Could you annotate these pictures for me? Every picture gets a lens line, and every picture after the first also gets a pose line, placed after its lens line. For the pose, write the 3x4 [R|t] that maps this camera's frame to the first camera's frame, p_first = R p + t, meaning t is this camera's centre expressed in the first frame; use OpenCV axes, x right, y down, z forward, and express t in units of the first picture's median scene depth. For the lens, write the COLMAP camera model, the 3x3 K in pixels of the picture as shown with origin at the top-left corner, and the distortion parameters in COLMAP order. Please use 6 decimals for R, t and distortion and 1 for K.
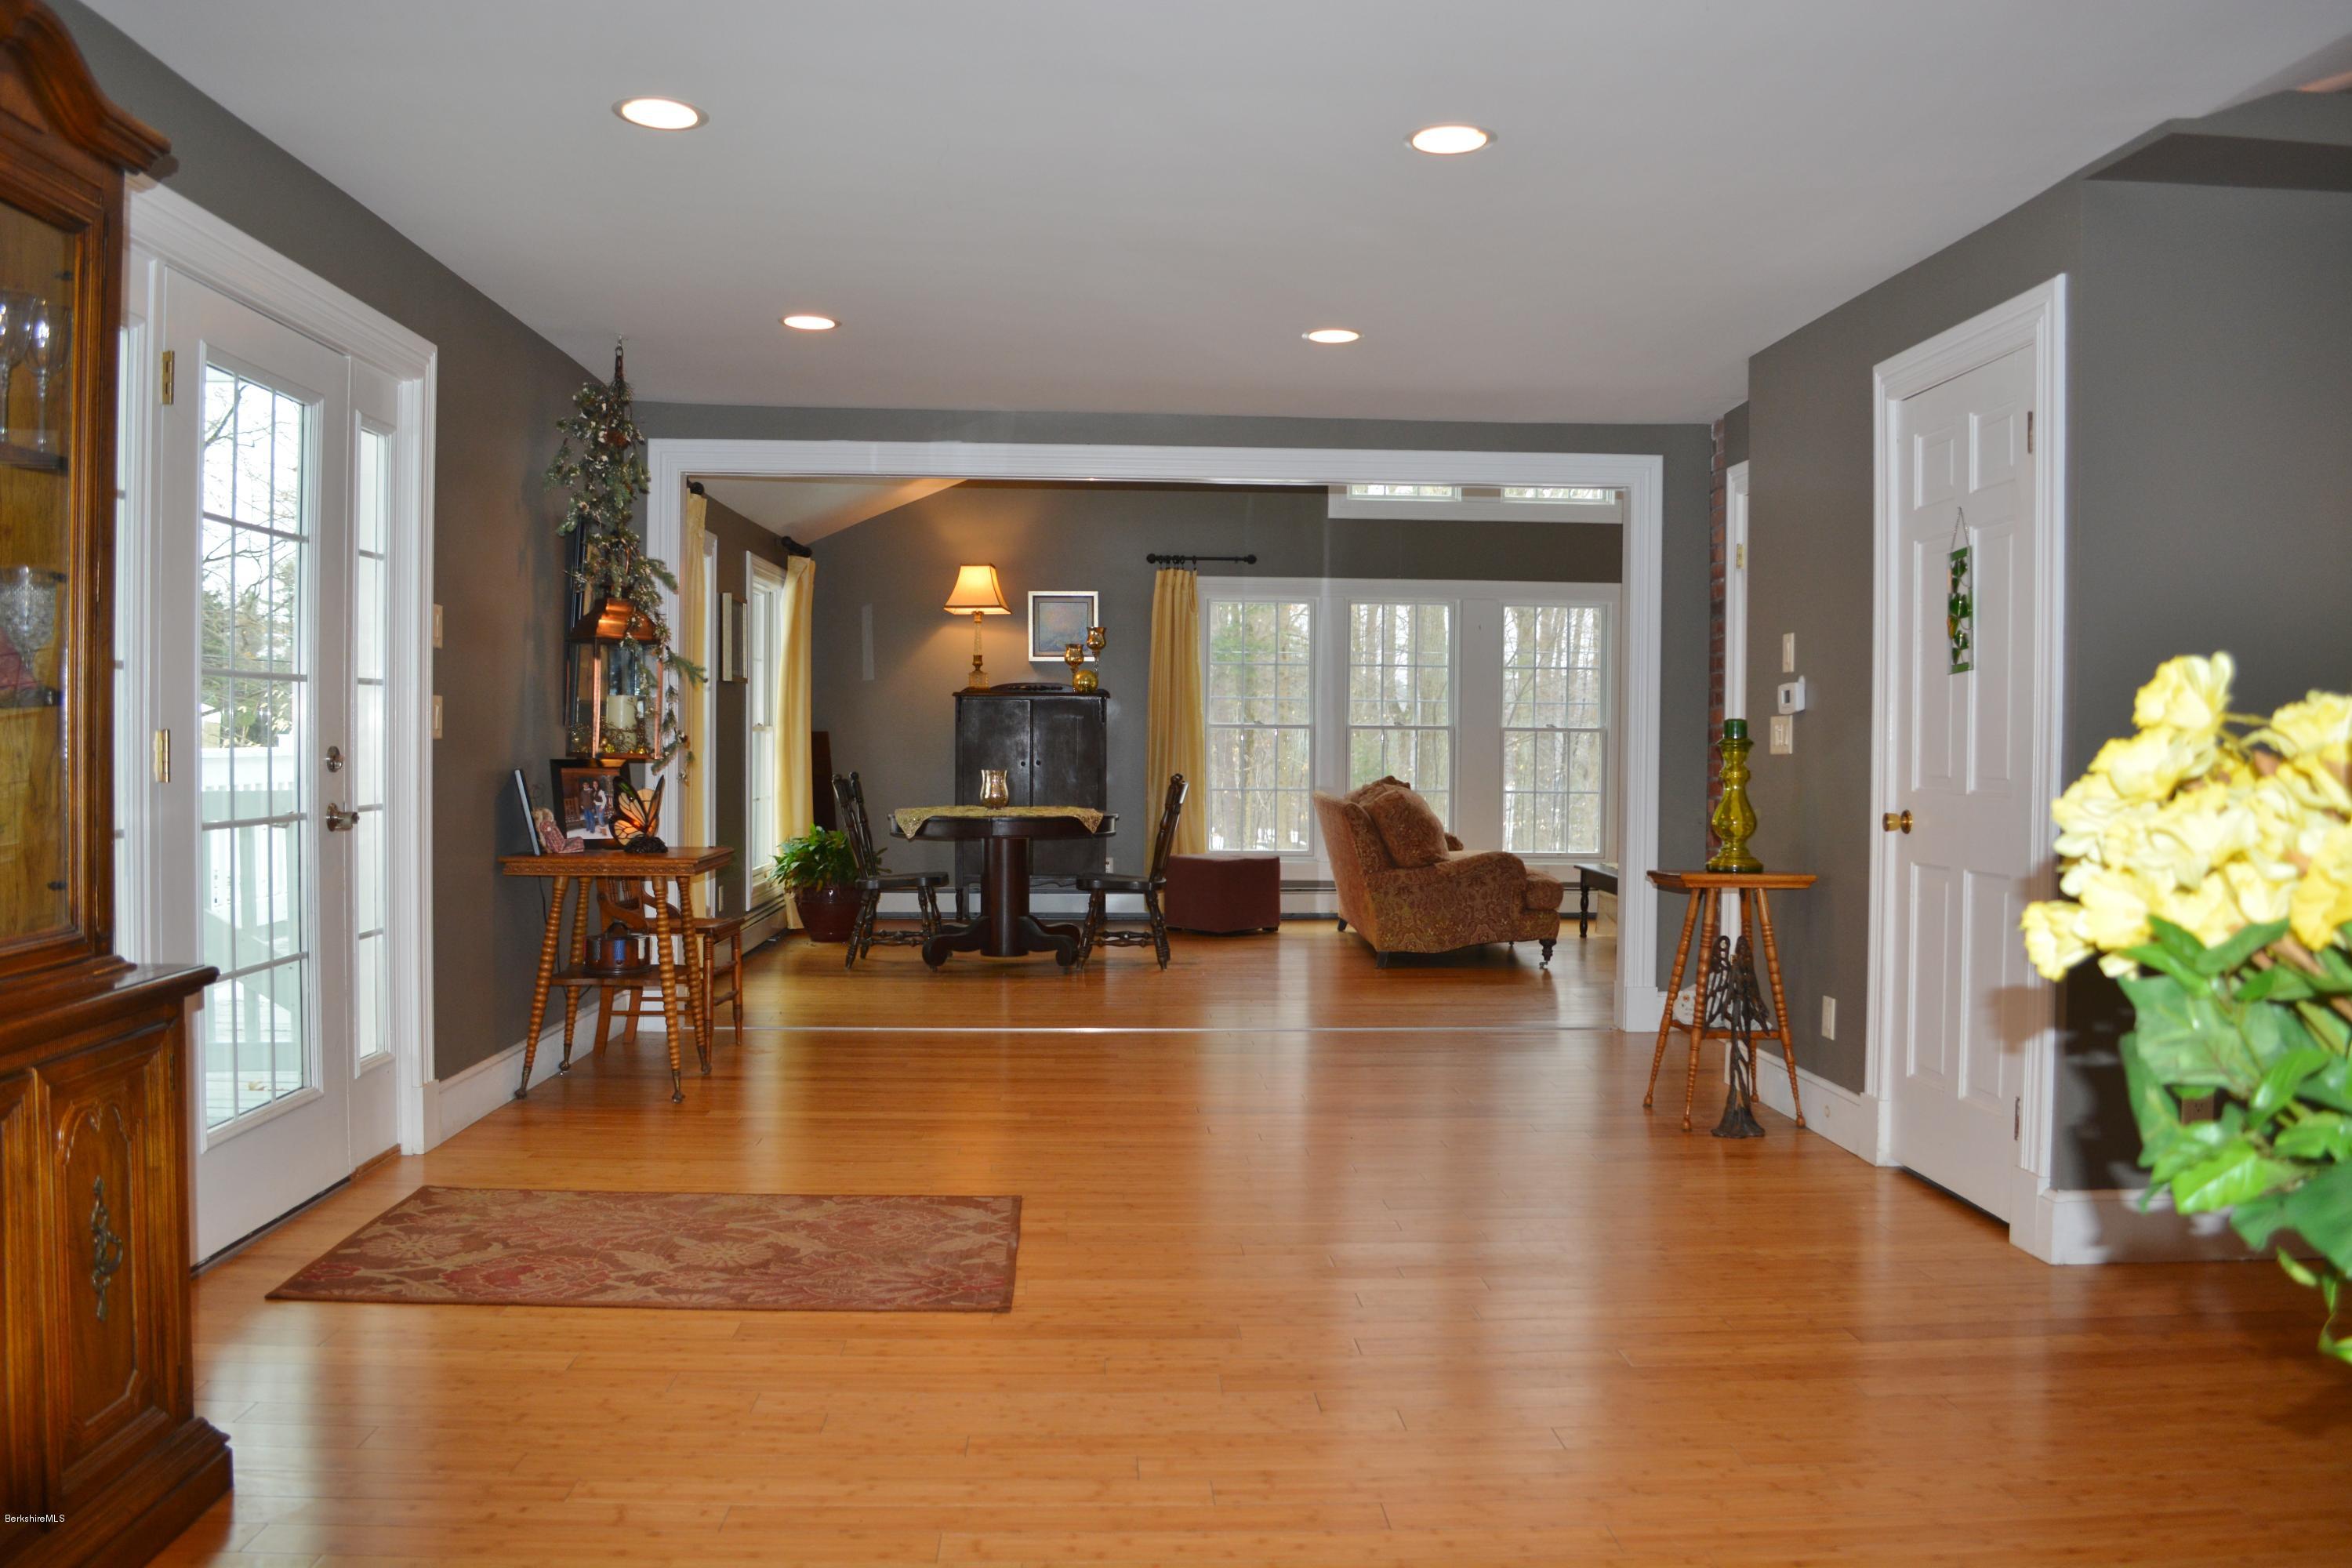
lens RADIAL K [[1851.3, 0, 1178.8], [0, 1851.3, 774.1], [0, 0, 1]] dist [-0.082749, 0.014315]
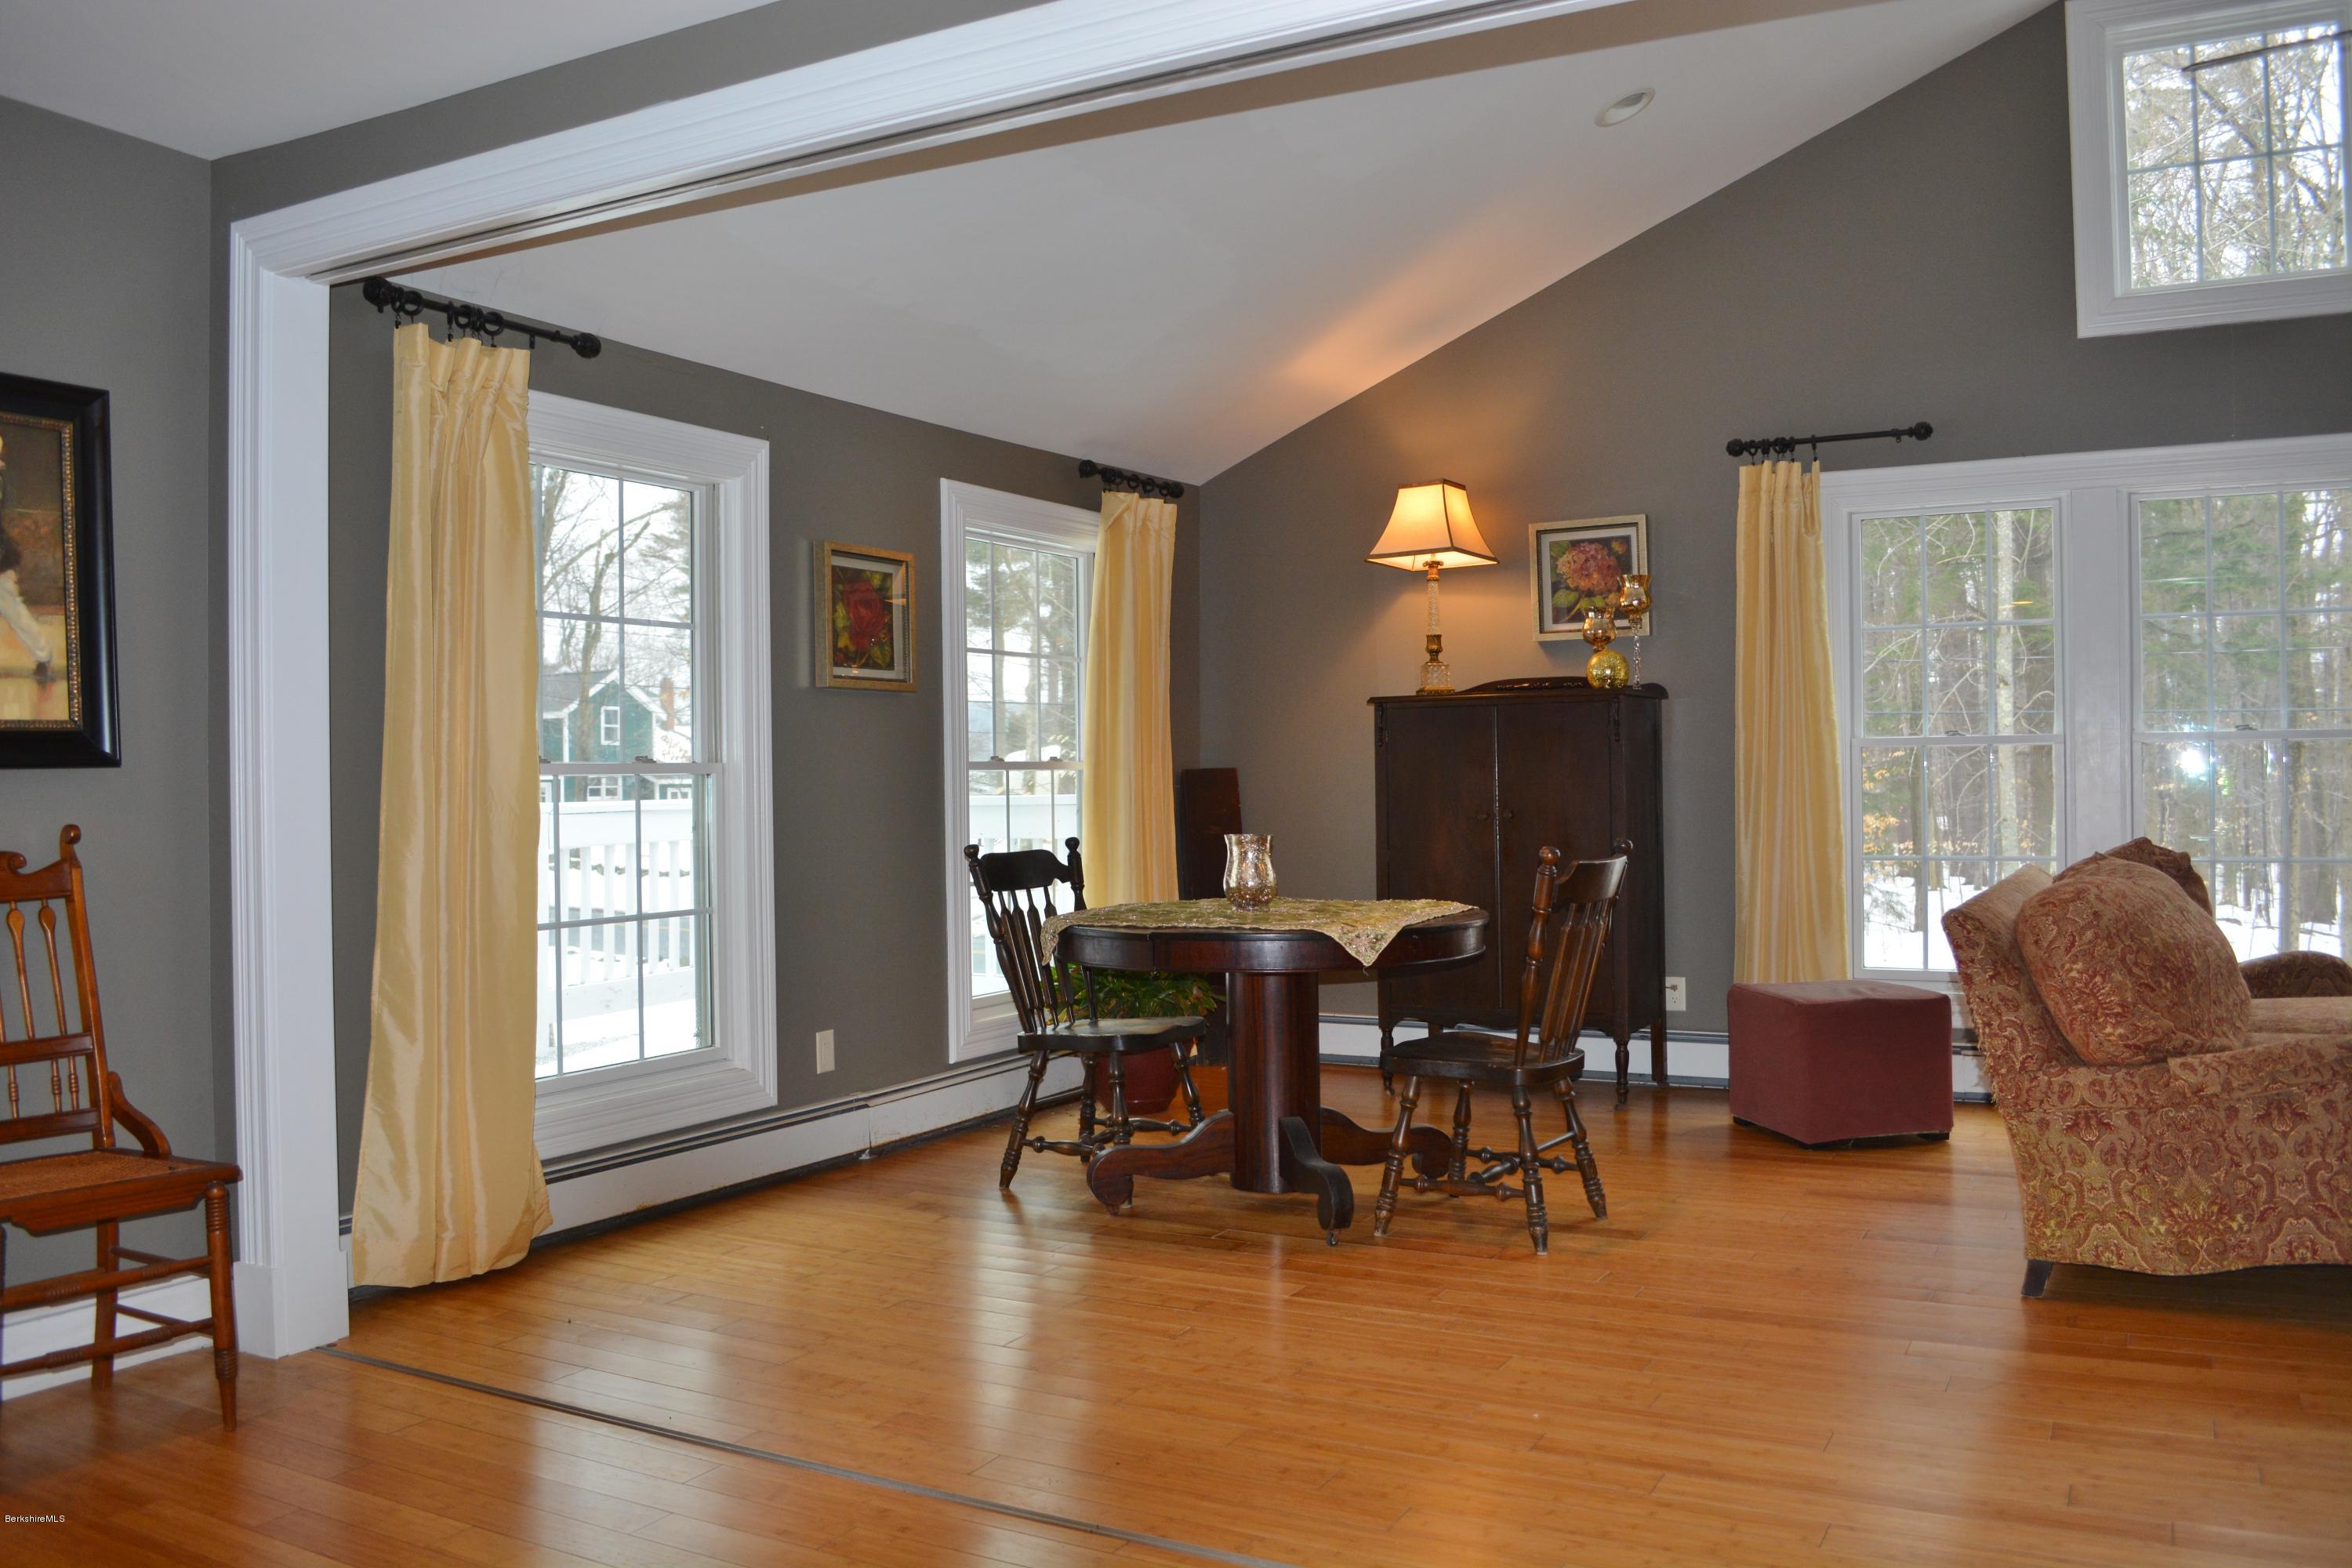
lens RADIAL K [[1851.3, 0, 1178.8], [0, 1851.3, 774.1], [0, 0, 1]] dist [-0.082749, 0.014315]
pose [[0.851573, -0.018540, -0.523908, 0.335240], [0.008680, 0.999736, -0.021269, -0.017683], [0.524164, 0.013565, 0.851509, 1.119138]]
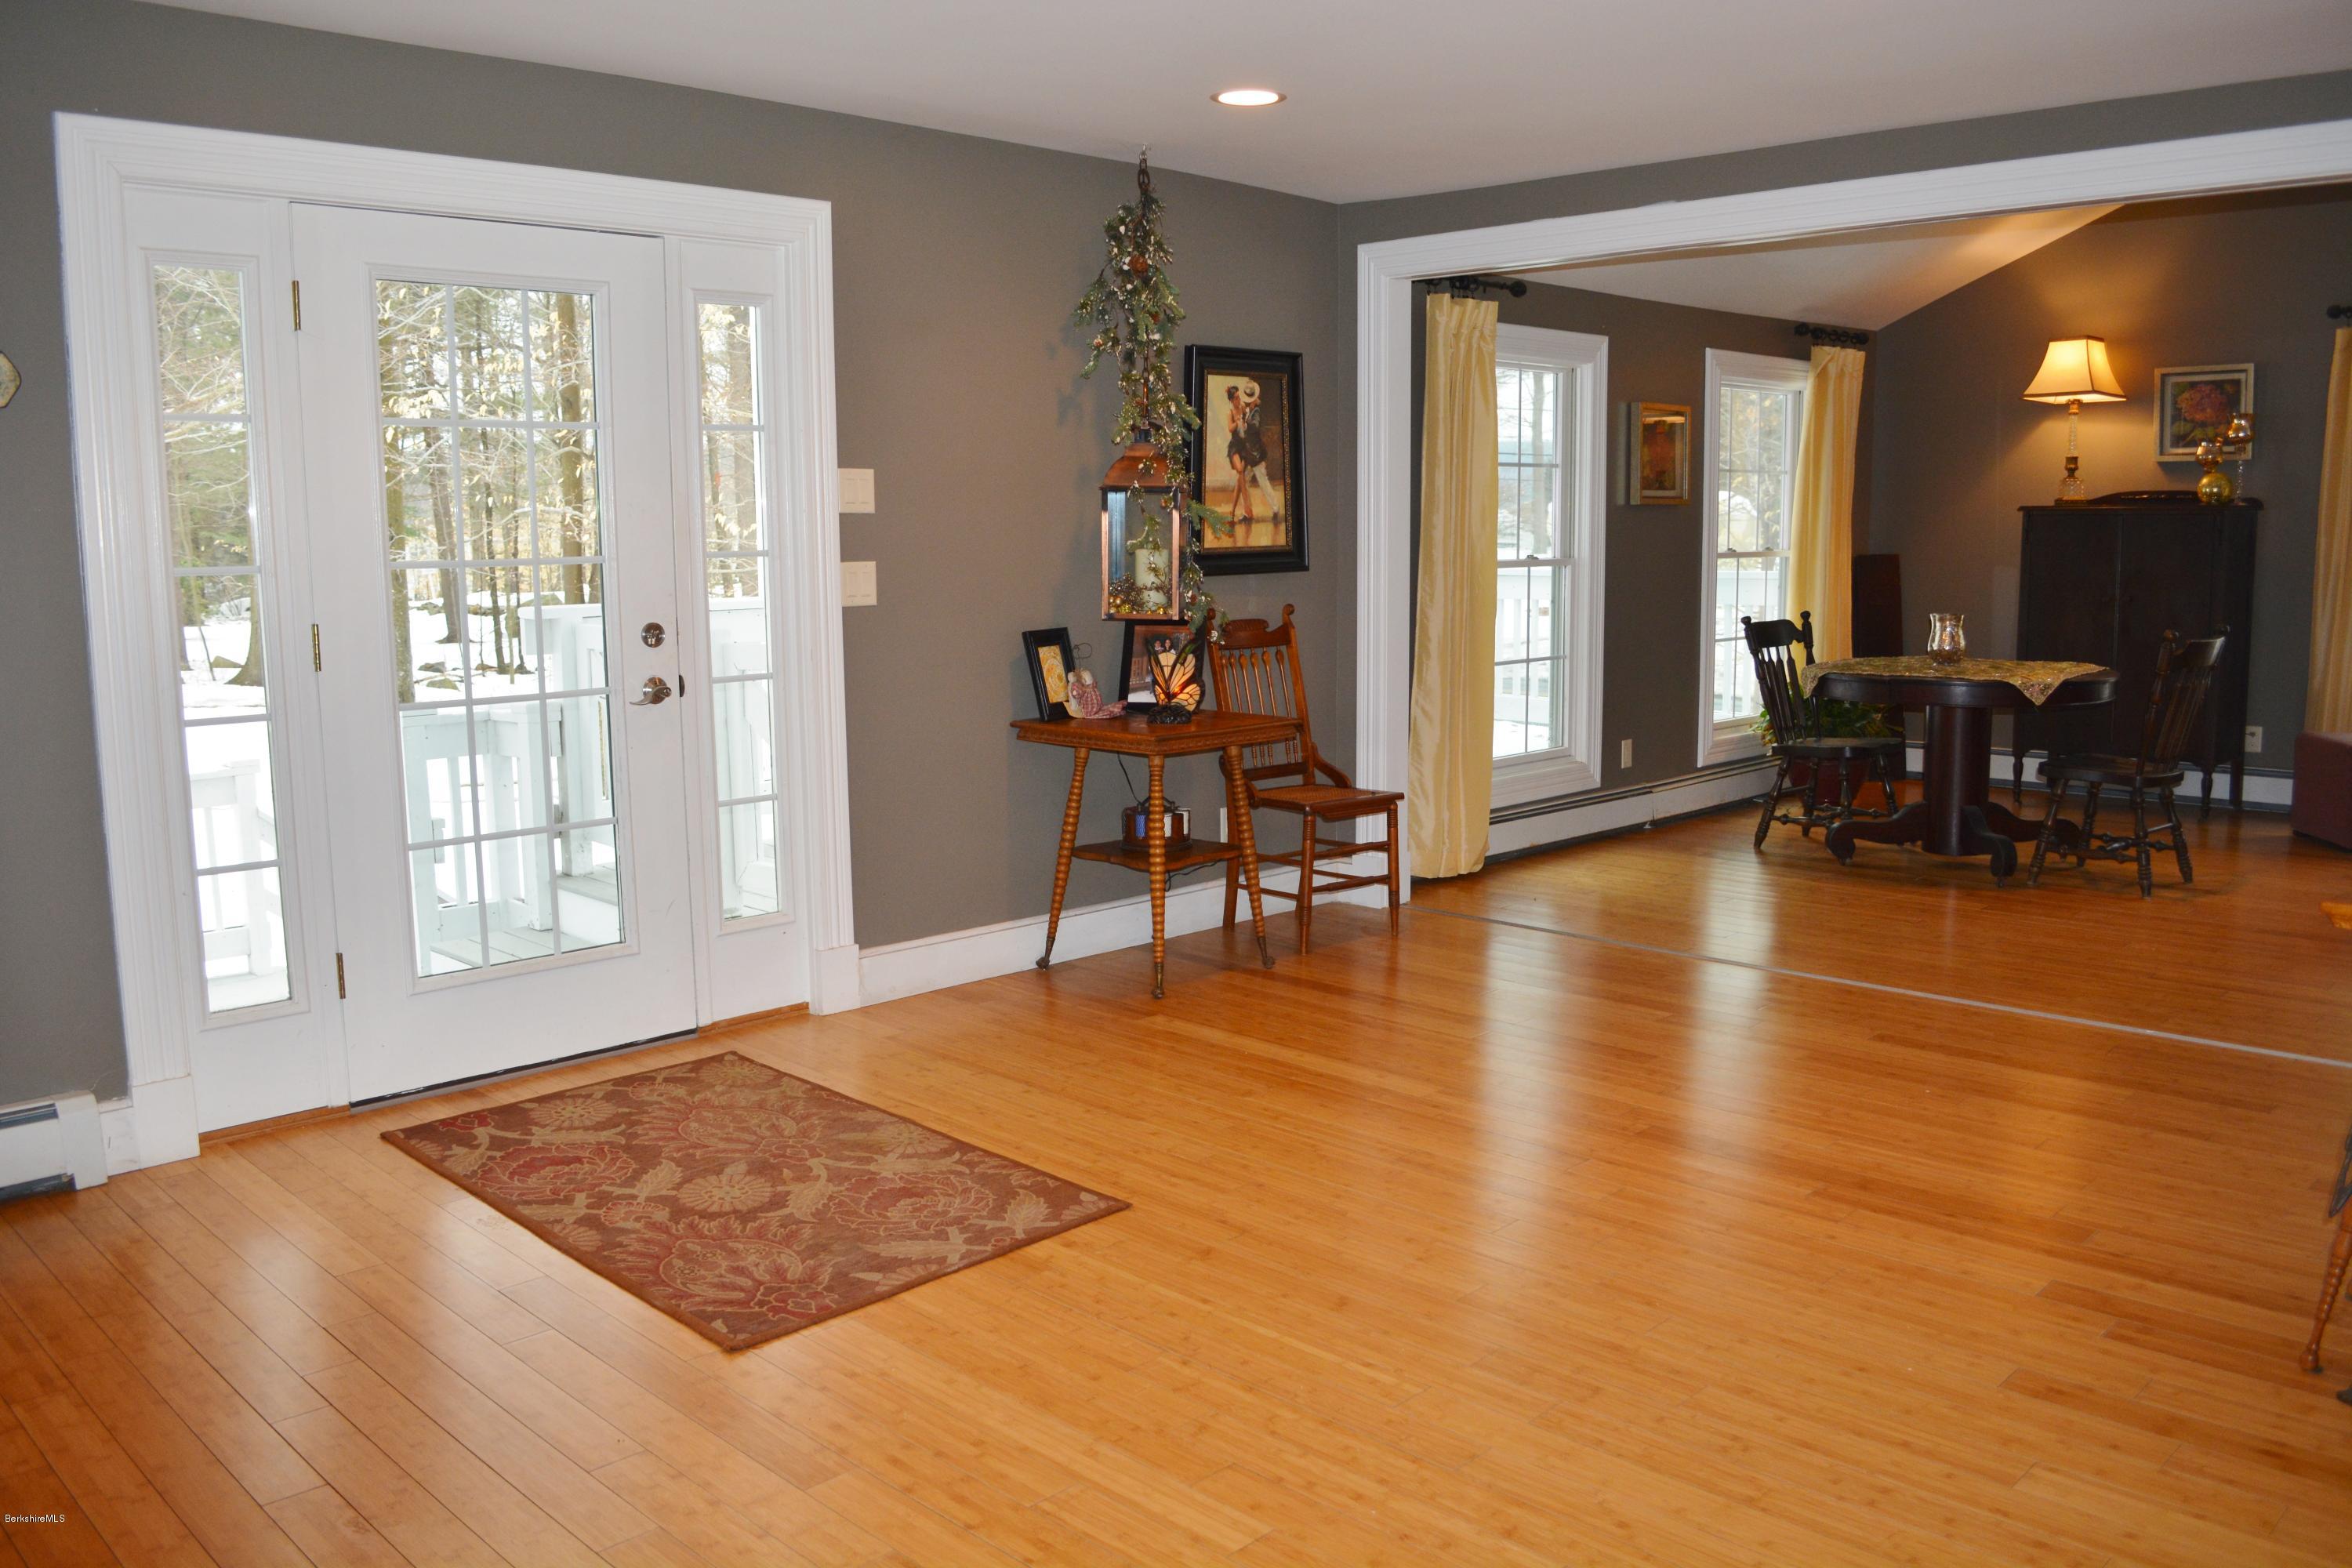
lens RADIAL K [[1851.3, 0, 1178.8], [0, 1851.3, 774.1], [0, 0, 1]] dist [-0.082749, 0.014315]
pose [[0.675142, 0.085303, -0.732739, 0.516672], [0.000659, 0.993222, 0.116235, -0.051338], [0.737687, -0.078958, 0.670510, 0.509992]]
